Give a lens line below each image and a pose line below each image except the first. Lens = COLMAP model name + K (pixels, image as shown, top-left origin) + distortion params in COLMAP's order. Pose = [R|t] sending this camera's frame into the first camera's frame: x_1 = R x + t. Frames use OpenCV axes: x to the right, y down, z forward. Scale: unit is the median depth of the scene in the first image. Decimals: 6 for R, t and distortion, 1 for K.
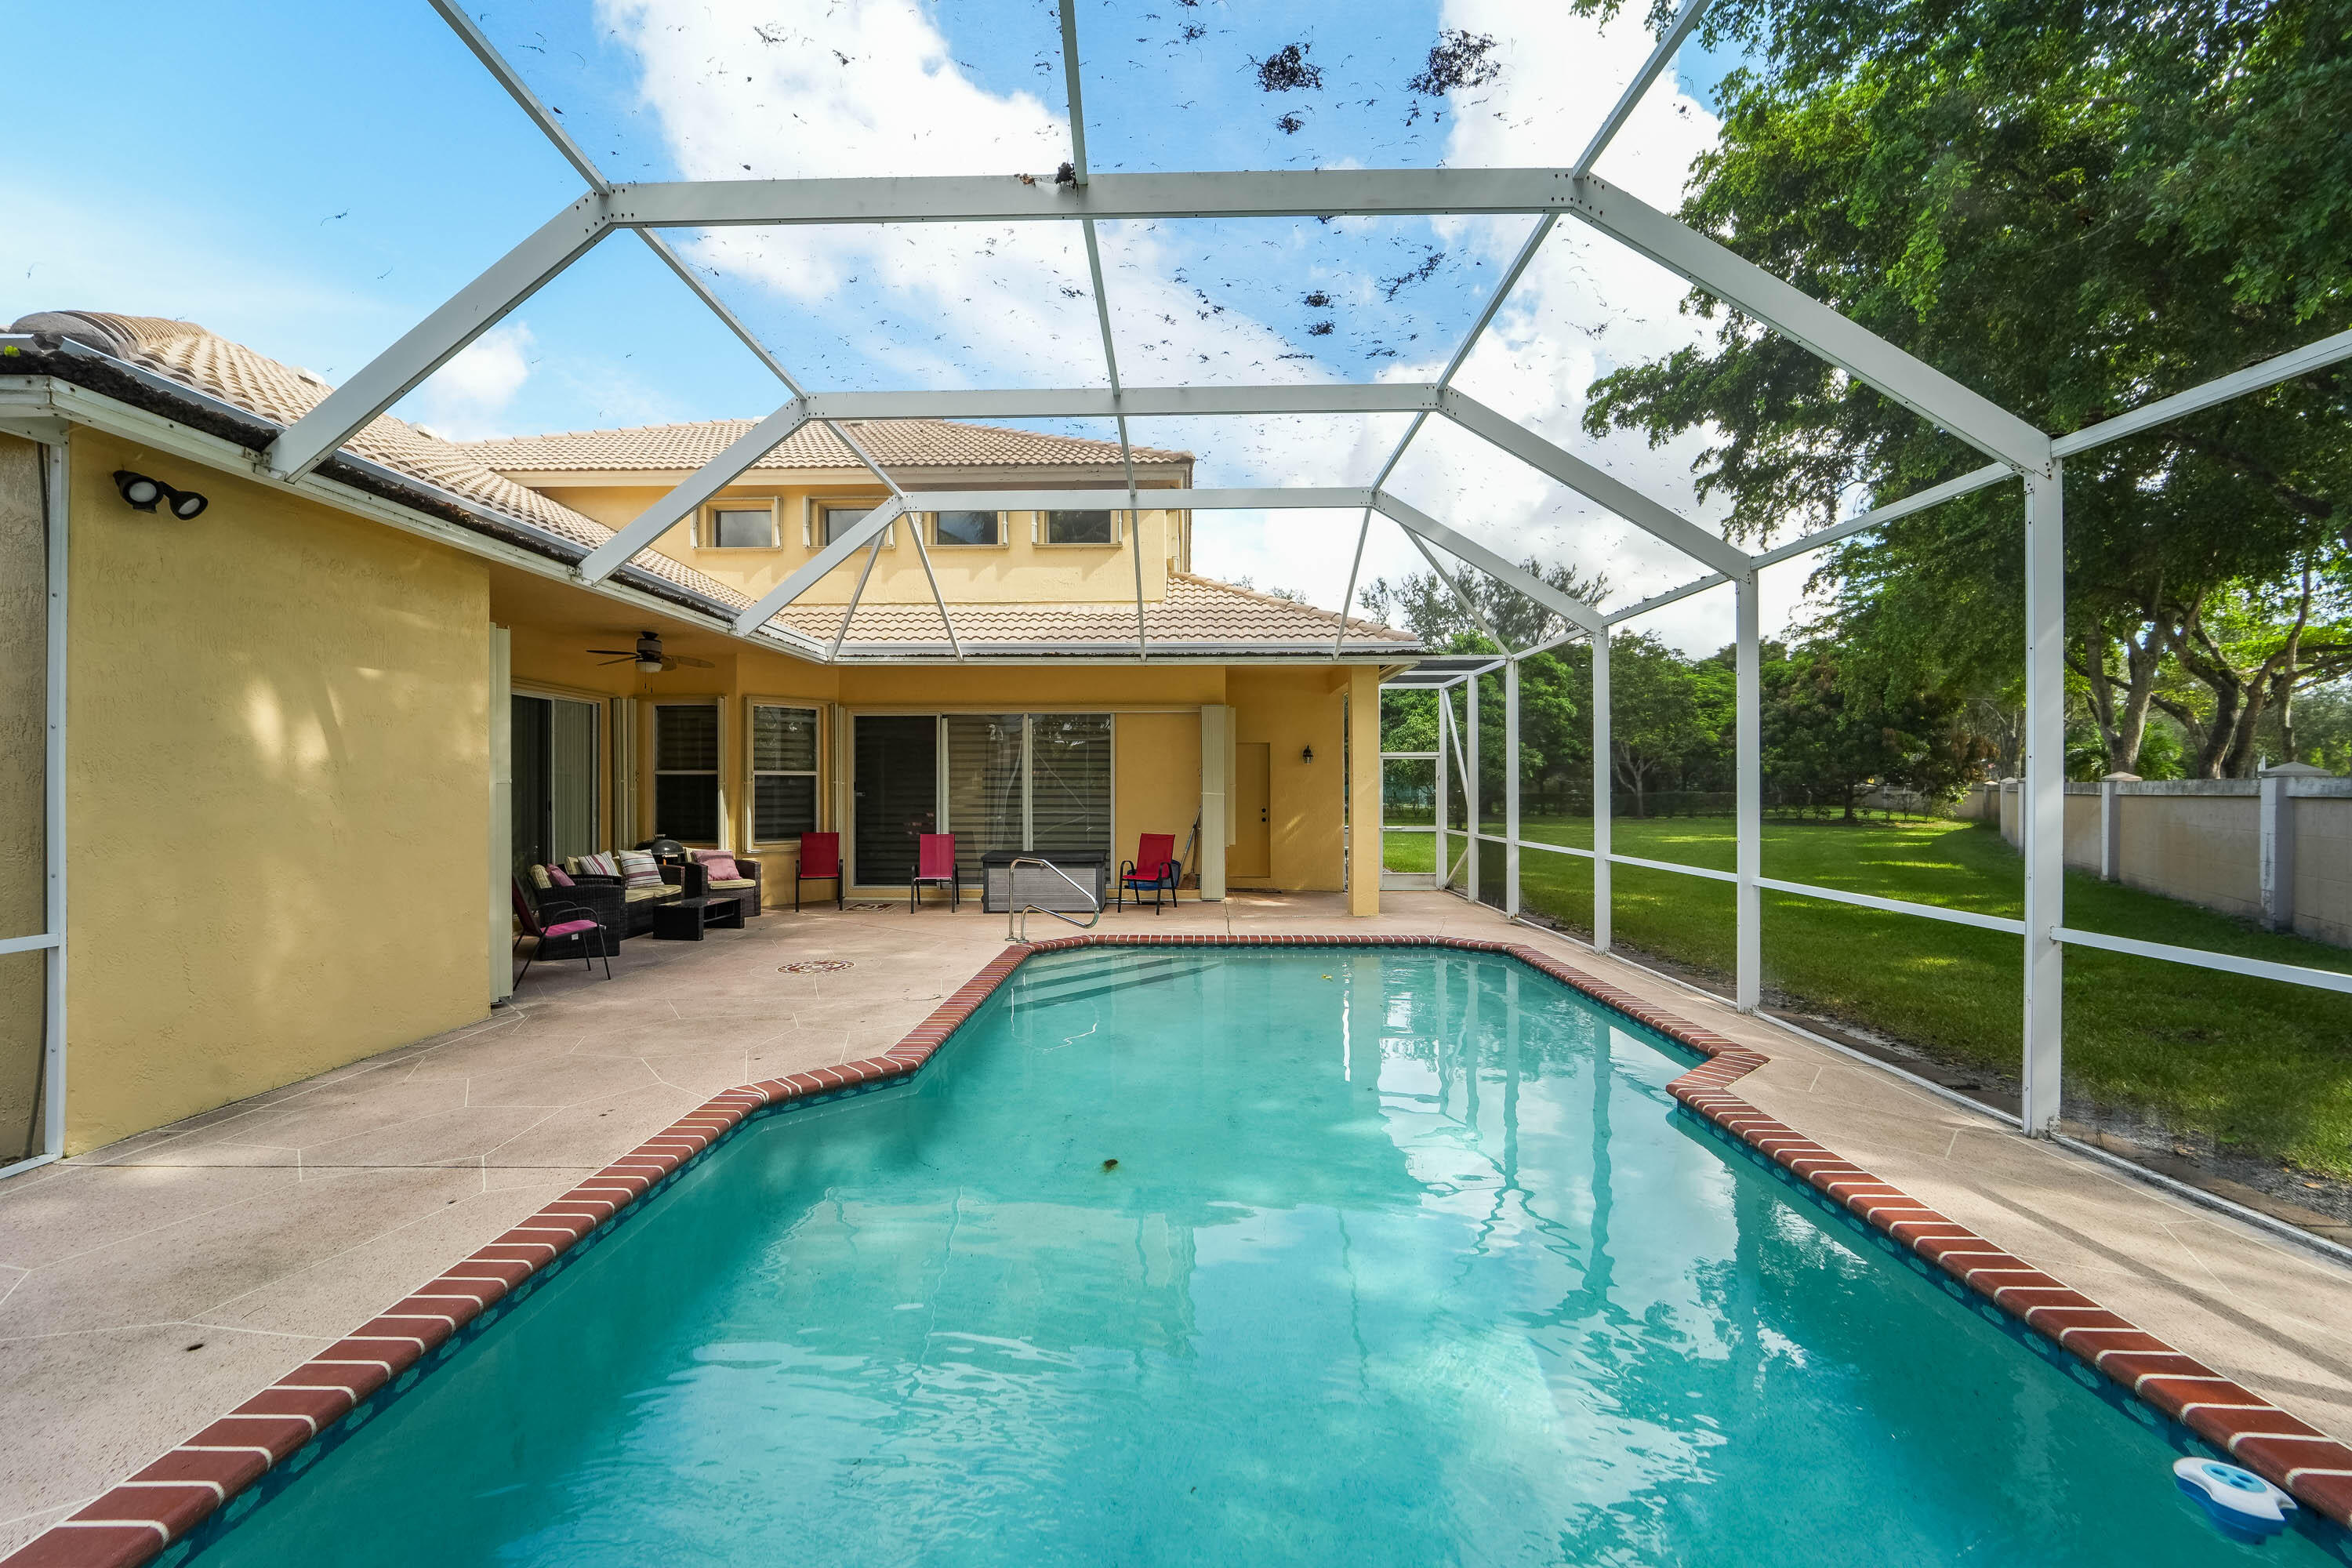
lens RADIAL K [[960.9, 0, 1165.7], [0, 960.9, 784.8], [0, 0, 1]] dist [-0.022580, 0.002035]
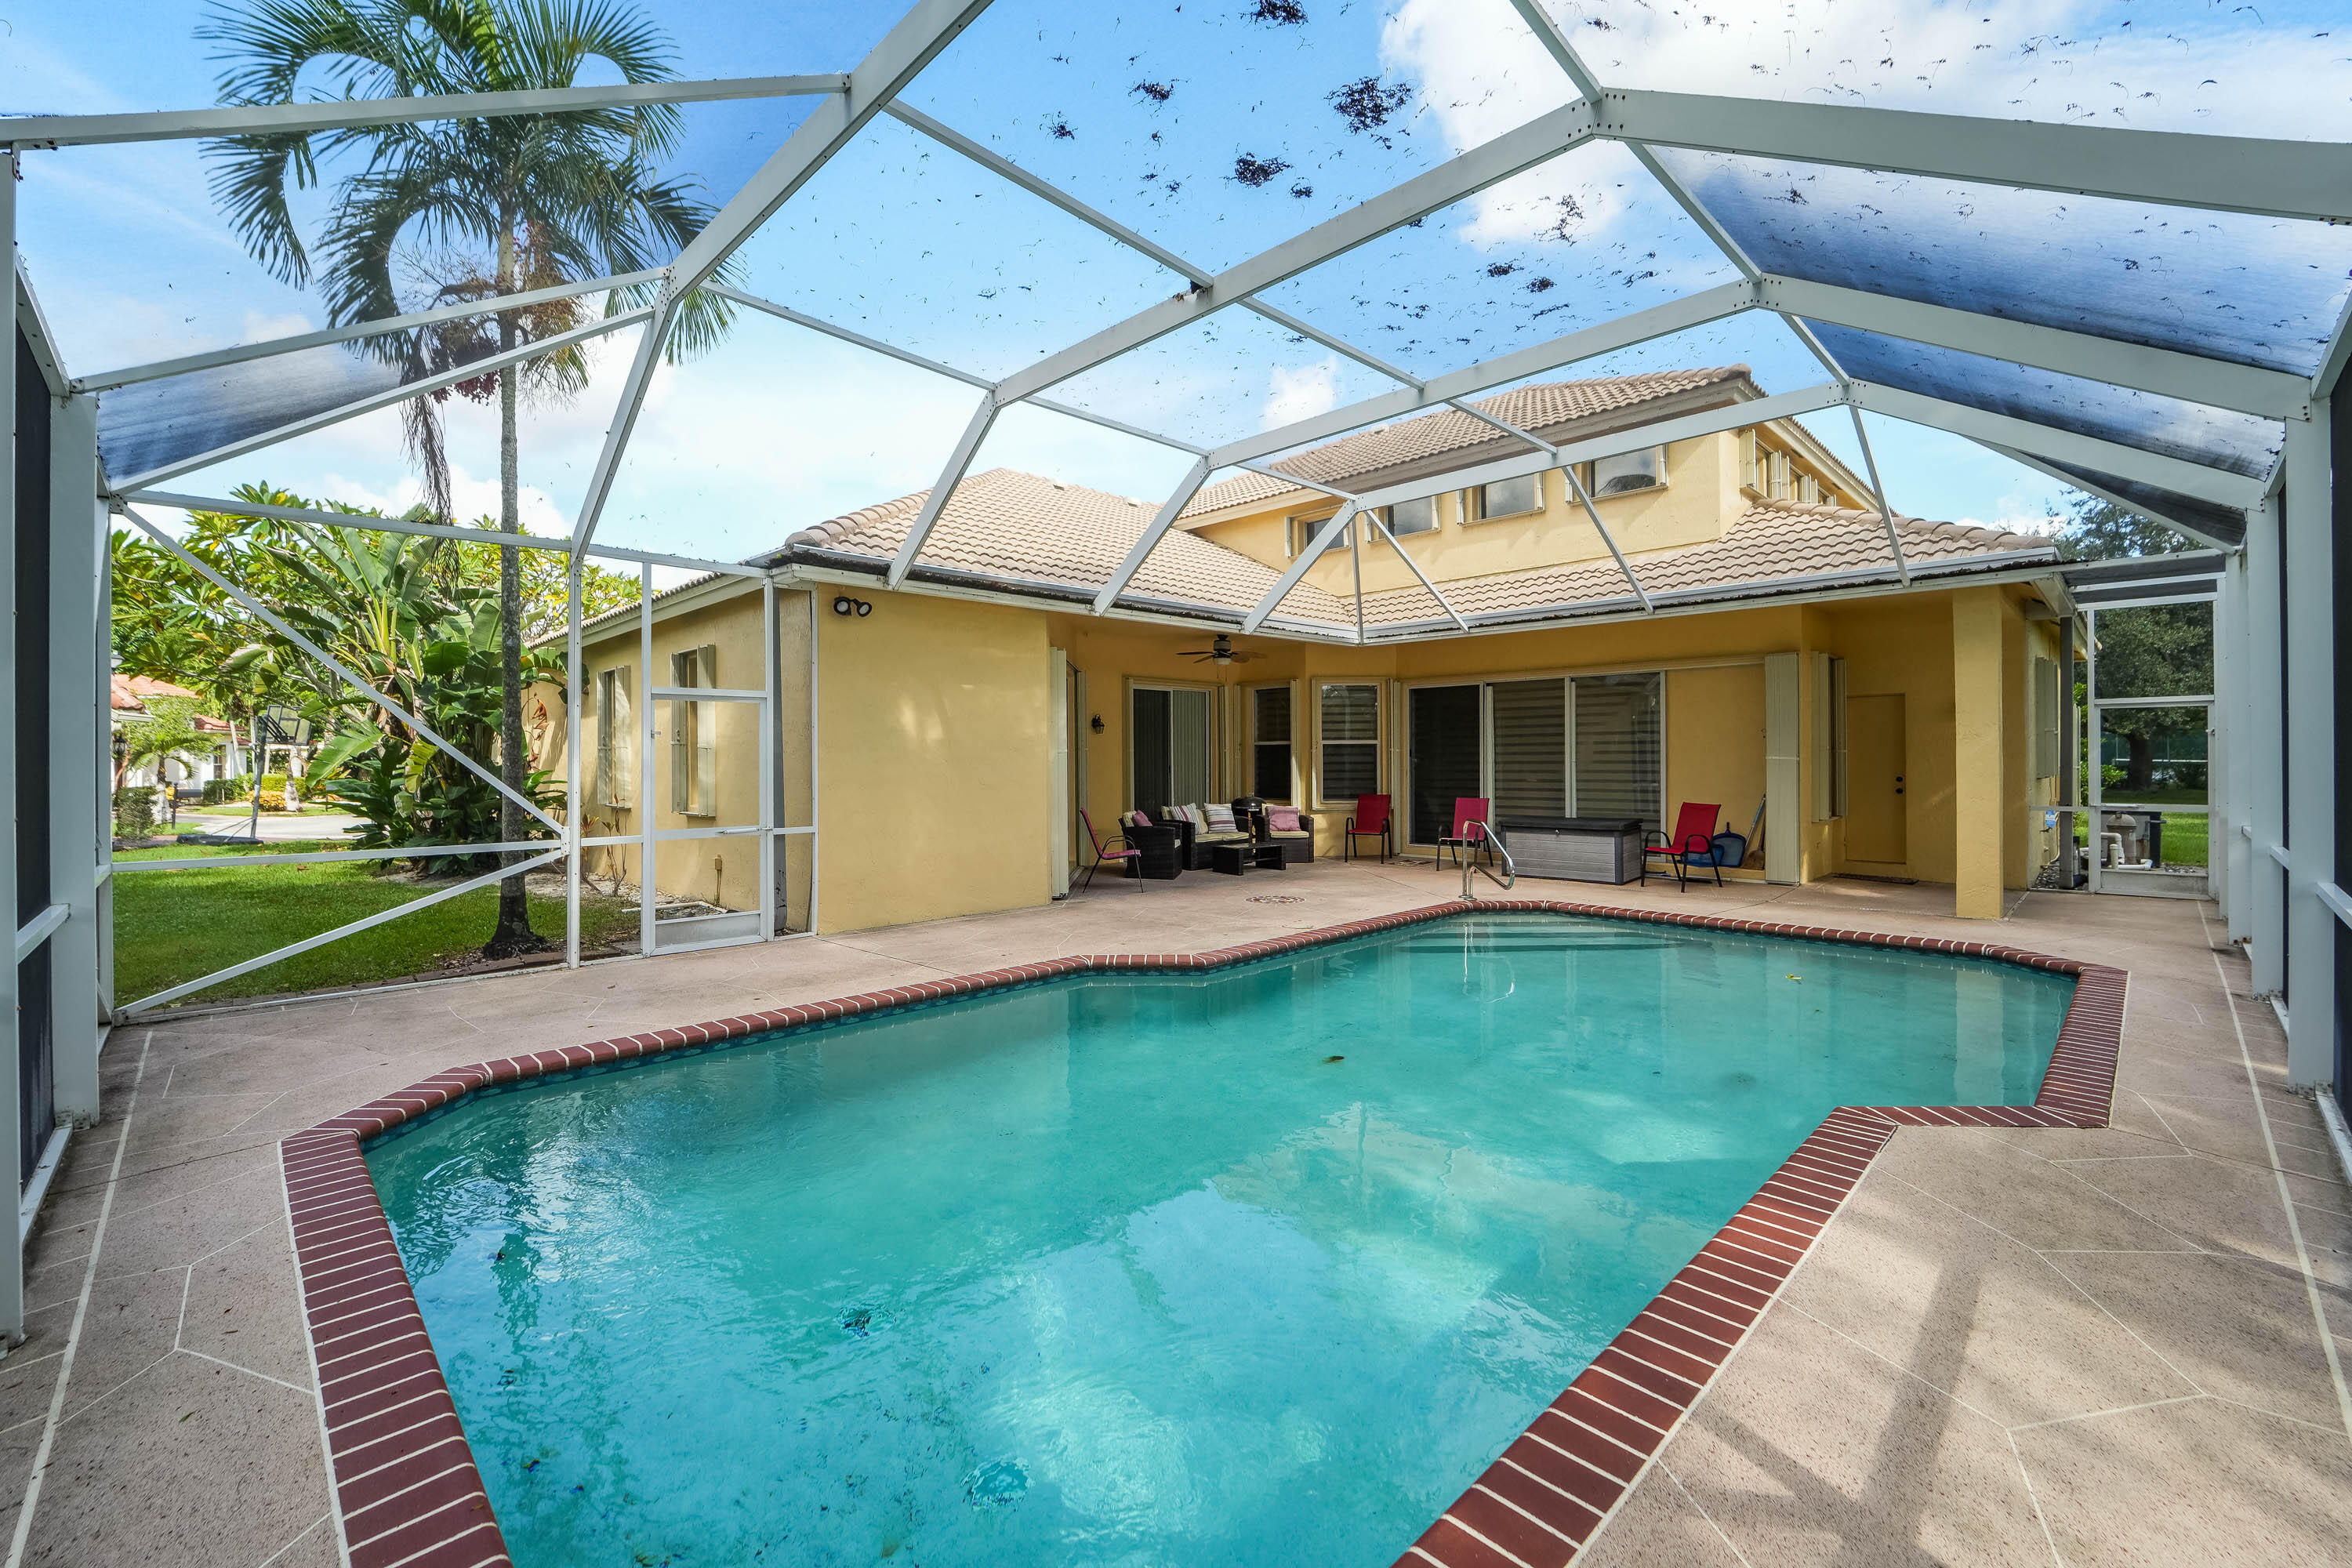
lens RADIAL K [[960.9, 0, 1131.0], [0, 960.9, 752.7], [0, 0, 1]] dist [-0.022580, 0.002035]
pose [[0.702848, -0.009006, -0.711283, 0.276438], [0.008053, 0.999957, -0.004703, 0.004327], [0.711294, -0.002422, 0.702890, 0.001472]]
